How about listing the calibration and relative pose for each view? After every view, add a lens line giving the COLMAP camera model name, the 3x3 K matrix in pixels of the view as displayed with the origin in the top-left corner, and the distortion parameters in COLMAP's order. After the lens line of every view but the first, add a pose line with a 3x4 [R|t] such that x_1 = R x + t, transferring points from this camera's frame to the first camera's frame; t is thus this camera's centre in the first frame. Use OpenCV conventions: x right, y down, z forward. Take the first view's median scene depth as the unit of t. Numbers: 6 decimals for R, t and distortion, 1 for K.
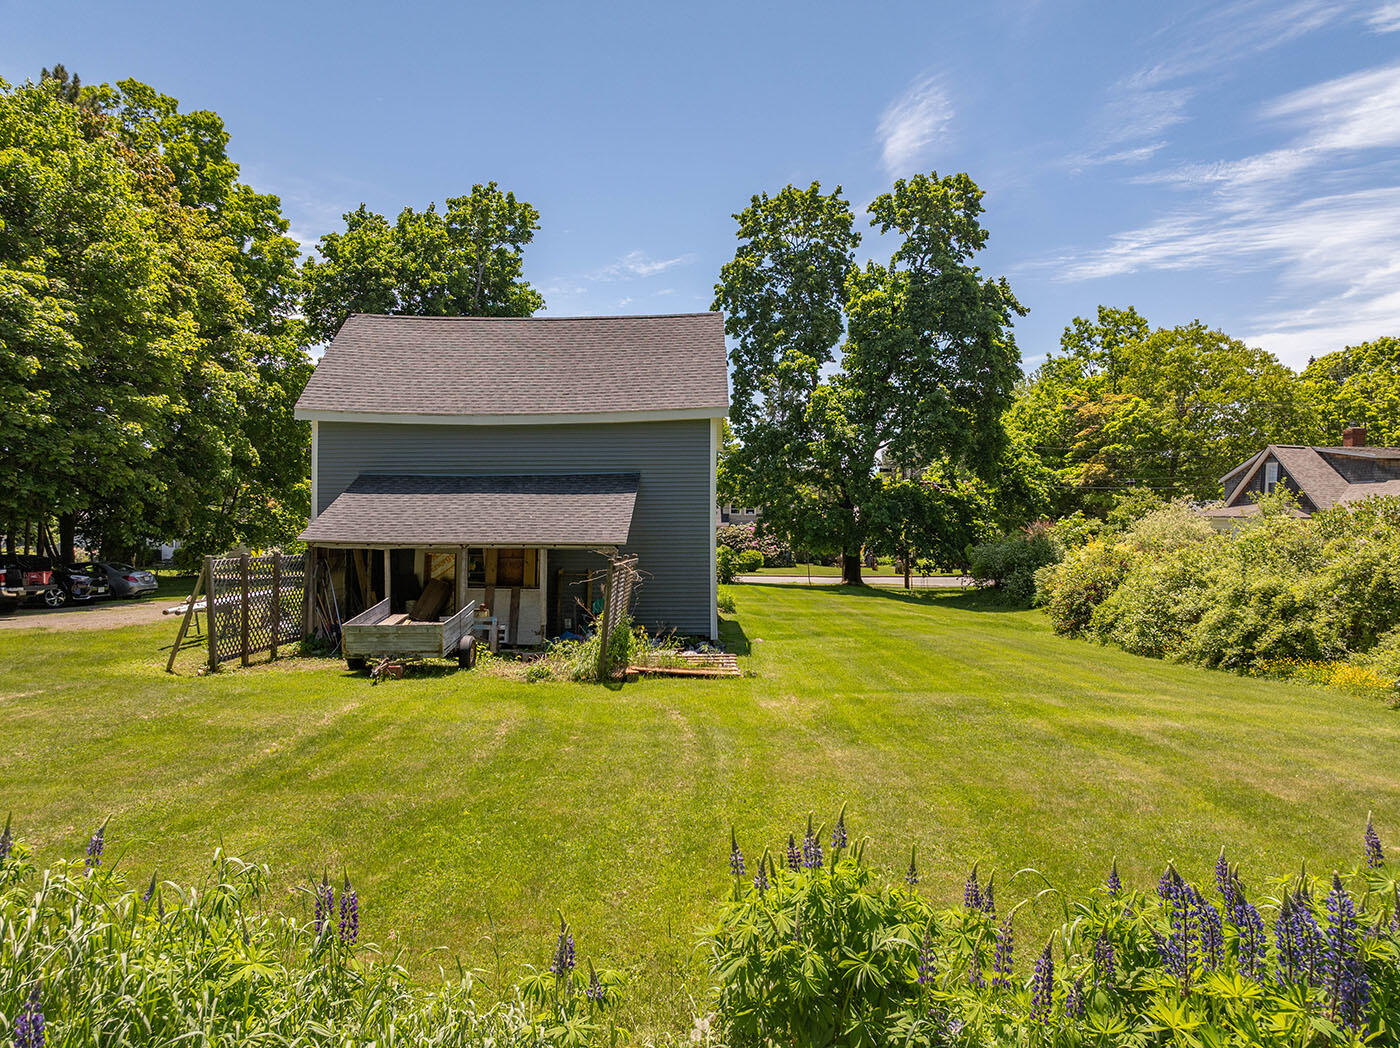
lens RADIAL K [[1006.9, 0, 700.0], [0, 1006.9, 524.0], [0, 0, 1]] dist [-0.040087, 0.020072]
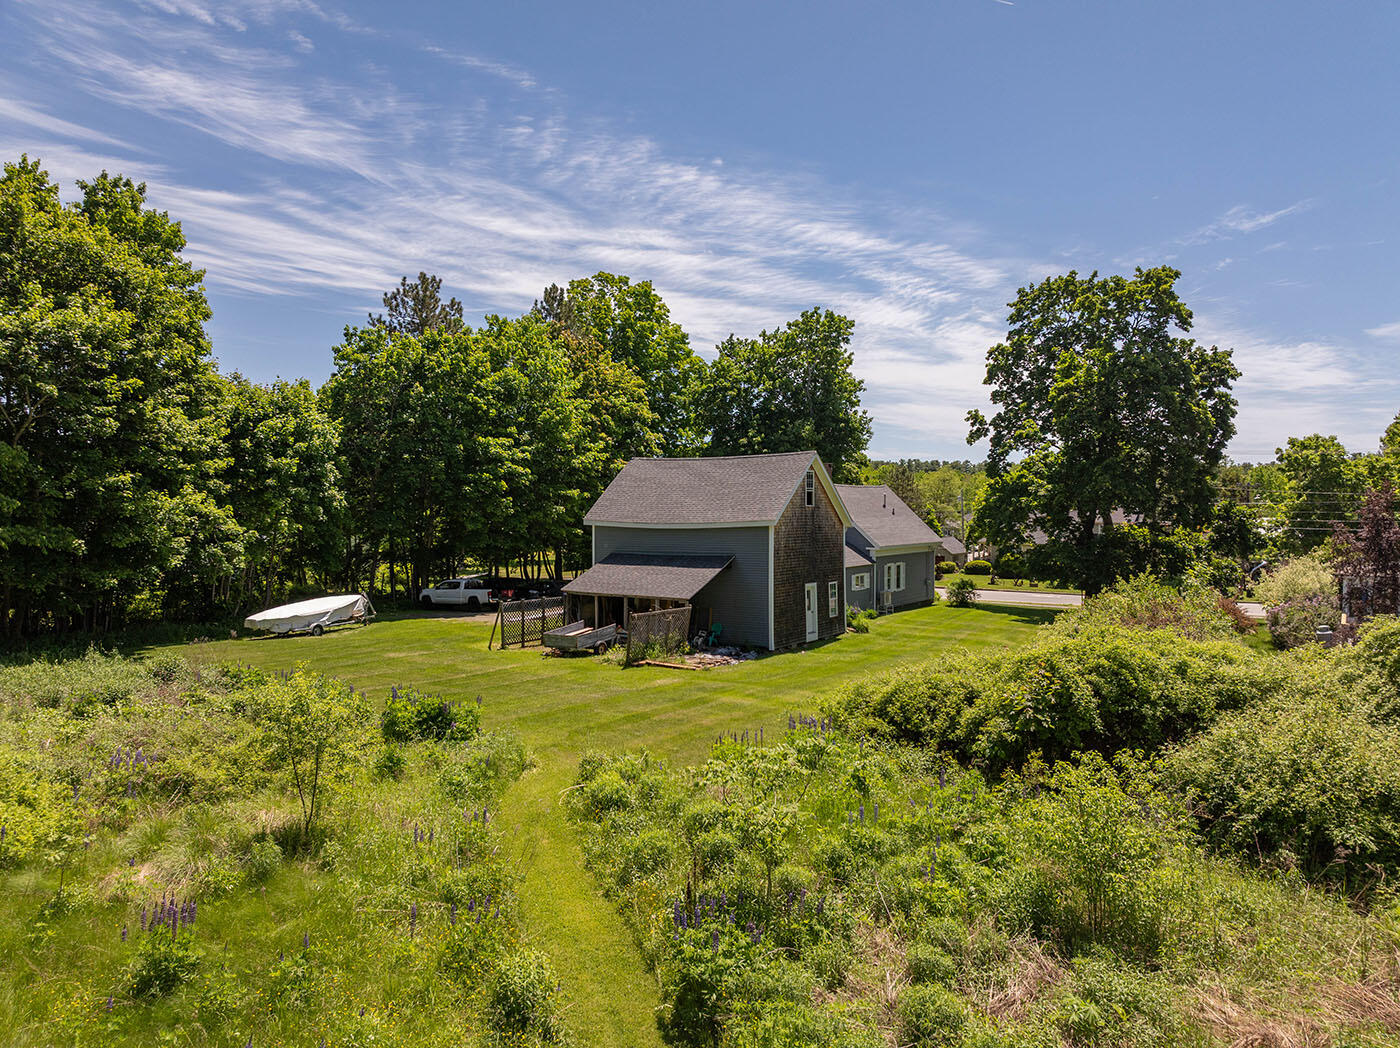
lens RADIAL K [[1002.3, 0, 700.0], [0, 1002.3, 524.0], [0, 0, 1]] dist [-0.041172, 0.042666]
pose [[0.828759, 0.010247, -0.559511, 0.445291], [0.003174, 0.999730, 0.023009, -0.073504], [0.559596, -0.020845, 0.828503, -0.254554]]
